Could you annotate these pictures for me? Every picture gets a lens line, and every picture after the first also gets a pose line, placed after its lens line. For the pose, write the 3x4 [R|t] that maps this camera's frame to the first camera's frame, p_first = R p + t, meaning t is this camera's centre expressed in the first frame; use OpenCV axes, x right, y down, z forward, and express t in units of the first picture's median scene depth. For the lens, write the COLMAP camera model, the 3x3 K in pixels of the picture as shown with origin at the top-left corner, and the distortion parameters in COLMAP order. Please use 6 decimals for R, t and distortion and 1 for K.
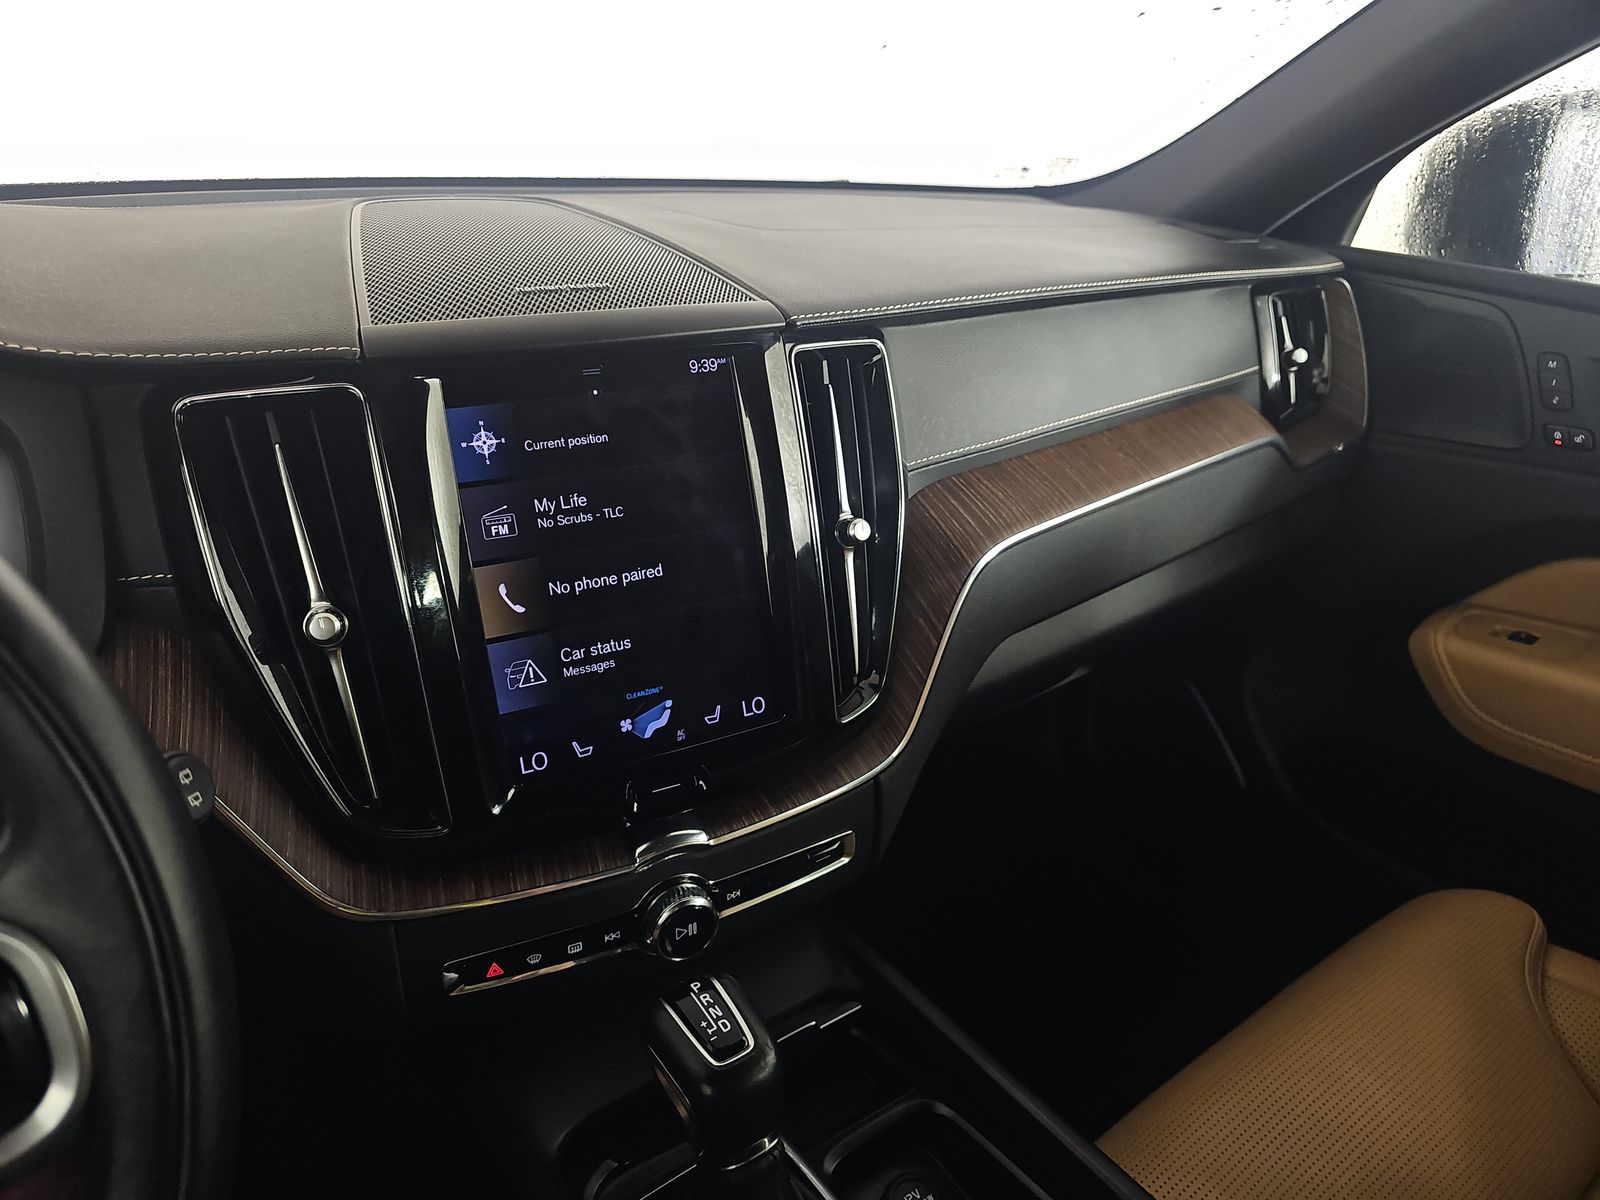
lens RADIAL K [[1057.6, 0, 800.0], [0, 1057.6, 600.0], [0, 0, 1]] dist [-0.033305, -0.002636]
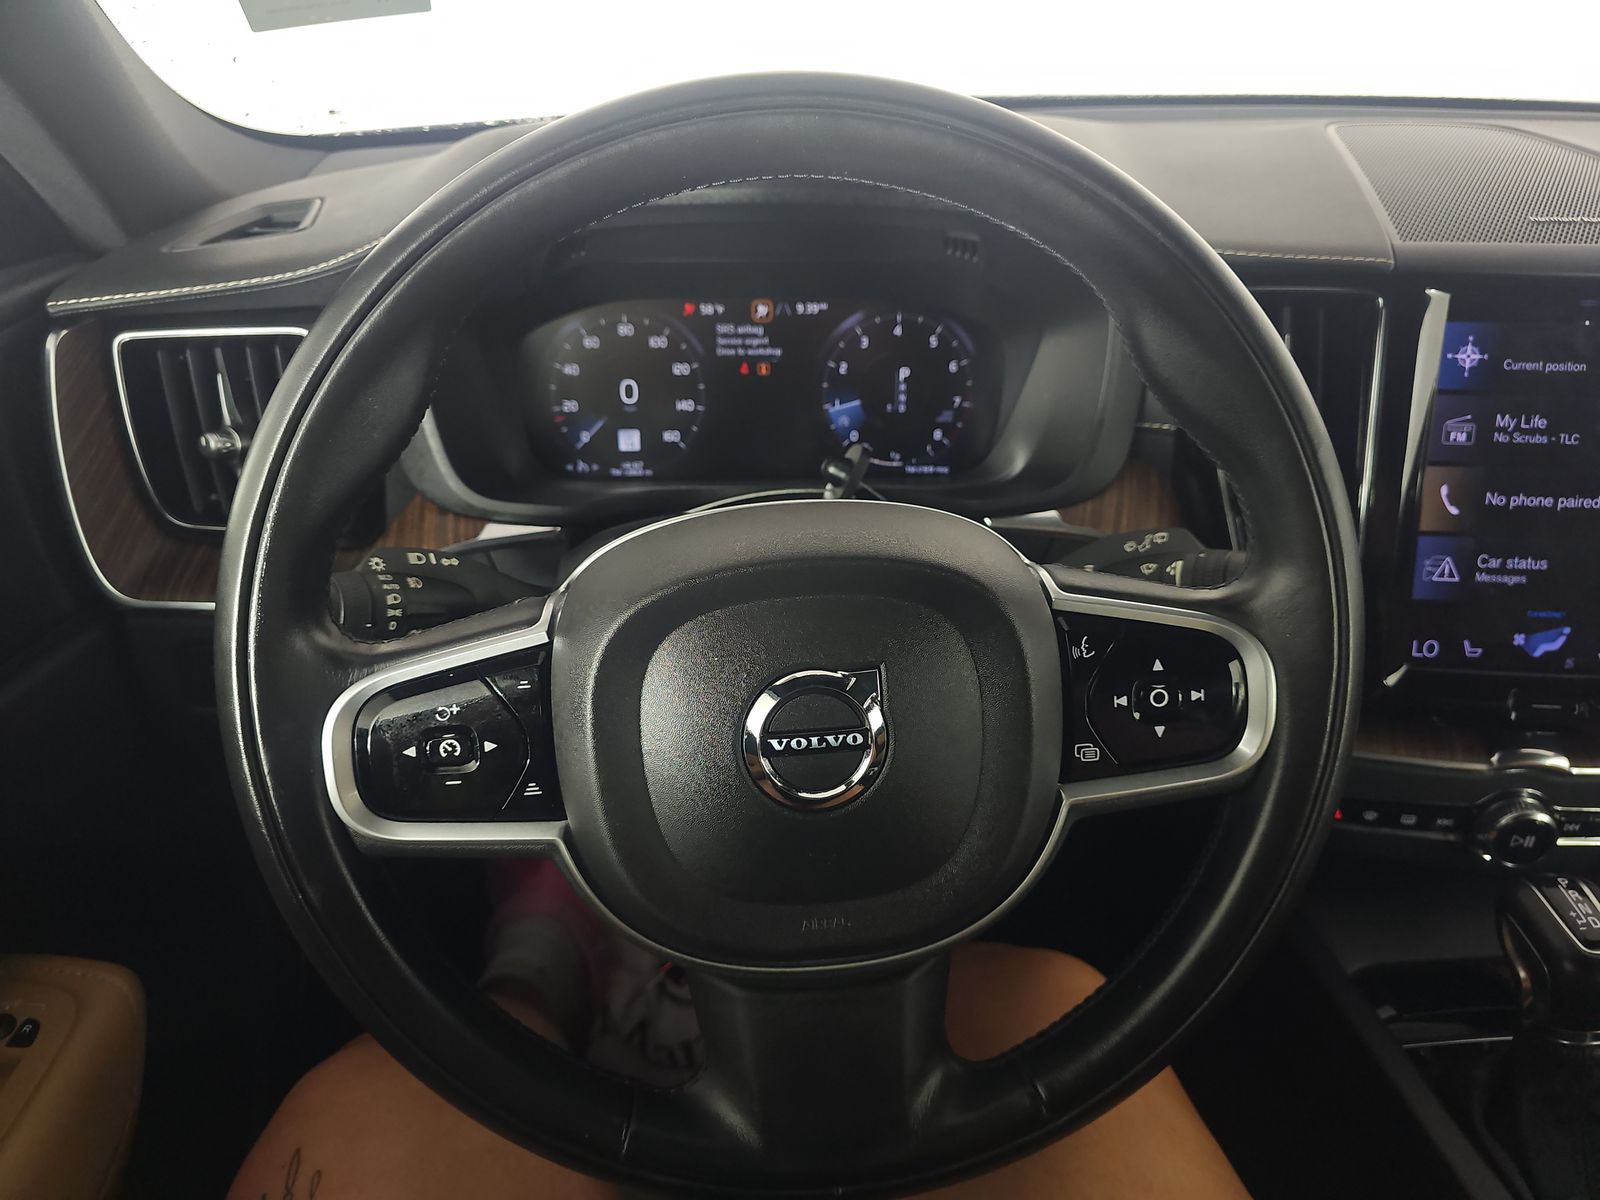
lens RADIAL K [[1057.6, 0, 800.0], [0, 1057.6, 600.0], [0, 0, 1]] dist [-0.033305, -0.002636]
pose [[0.811454, 0.238354, -0.533600, -0.214907], [-0.200733, 0.971174, 0.128556, 0.096258], [0.548861, 0.002793, 0.835909, -0.290385]]
